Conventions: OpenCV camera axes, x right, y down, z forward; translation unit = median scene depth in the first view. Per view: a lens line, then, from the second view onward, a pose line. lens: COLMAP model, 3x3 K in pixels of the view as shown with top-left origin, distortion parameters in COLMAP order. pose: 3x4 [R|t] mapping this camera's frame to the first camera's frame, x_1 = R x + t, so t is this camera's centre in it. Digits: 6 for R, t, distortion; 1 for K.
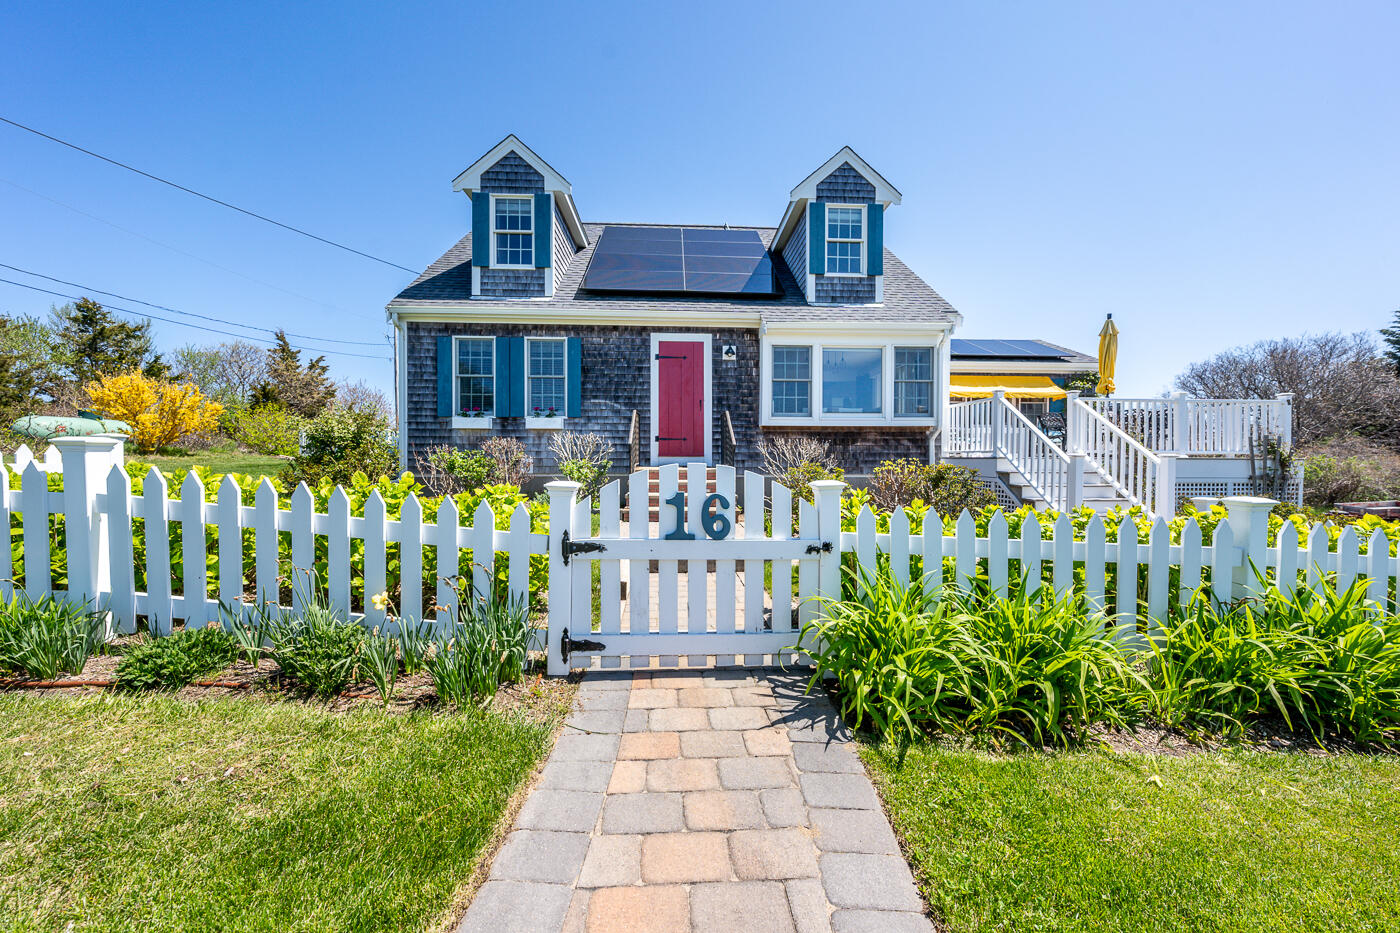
lens RADIAL K [[482.0, 0, 697.9], [0, 482.0, 463.6], [0, 0, 1]] dist [-0.005451, -0.000193]
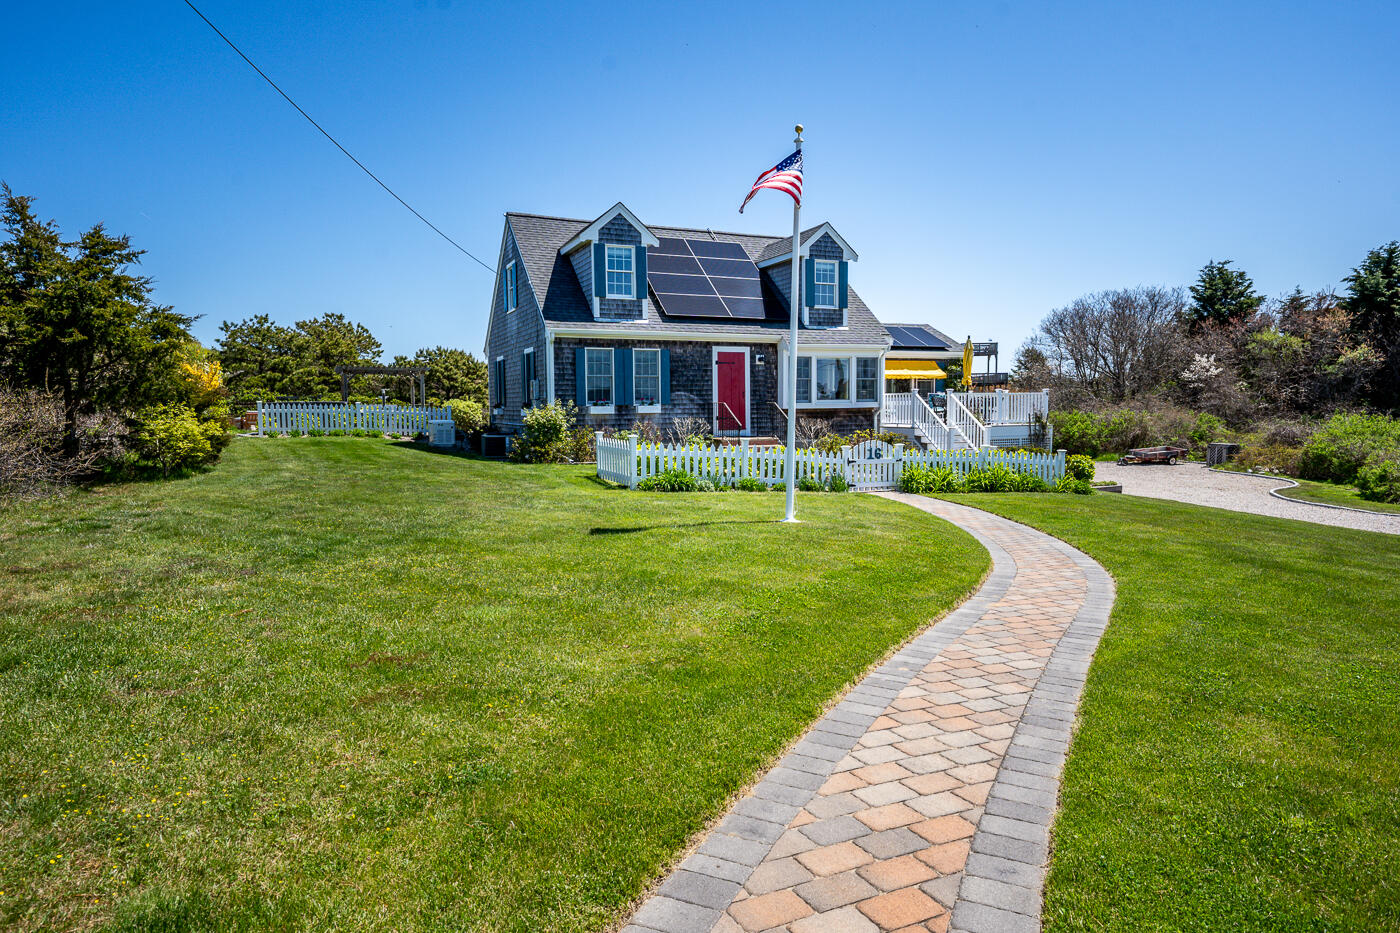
lens RADIAL K [[850.2, 0, 699.8], [0, 850.2, 466.4], [0, 0, 1]] dist [0.000453, 0.000648]
pose [[0.929560, -0.038532, 0.366653, -1.095460], [0.016014, 0.997805, 0.064259, -0.072950], [-0.368324, -0.053861, 0.928136, -1.405225]]
